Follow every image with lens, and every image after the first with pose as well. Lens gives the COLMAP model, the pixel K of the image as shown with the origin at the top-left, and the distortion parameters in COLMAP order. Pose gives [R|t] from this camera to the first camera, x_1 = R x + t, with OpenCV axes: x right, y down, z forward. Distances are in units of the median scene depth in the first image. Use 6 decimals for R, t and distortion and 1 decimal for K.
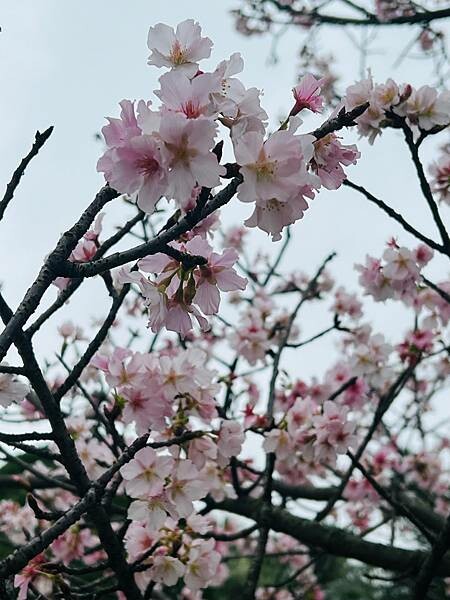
lens RADIAL K [[937.1, 0, 205.8], [0, 937.1, 299.1], [0, 0, 1]] dist [0.157654, -0.129504]
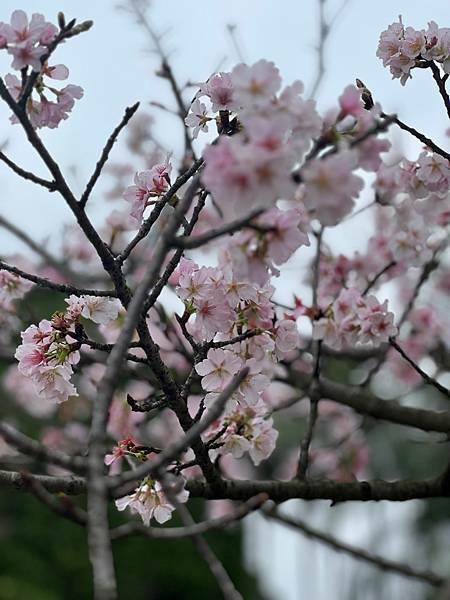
lens RADIAL K [[1164.5, 0, 234.2], [0, 1164.5, 278.8], [0, 0, 1]] dist [-0.024395, 1.285658]
pose [[0.999167, -0.039440, 0.010522, -0.047661], [0.037397, 0.987781, 0.151293, -0.132015], [-0.016360, -0.150774, 0.988433, -0.377552]]
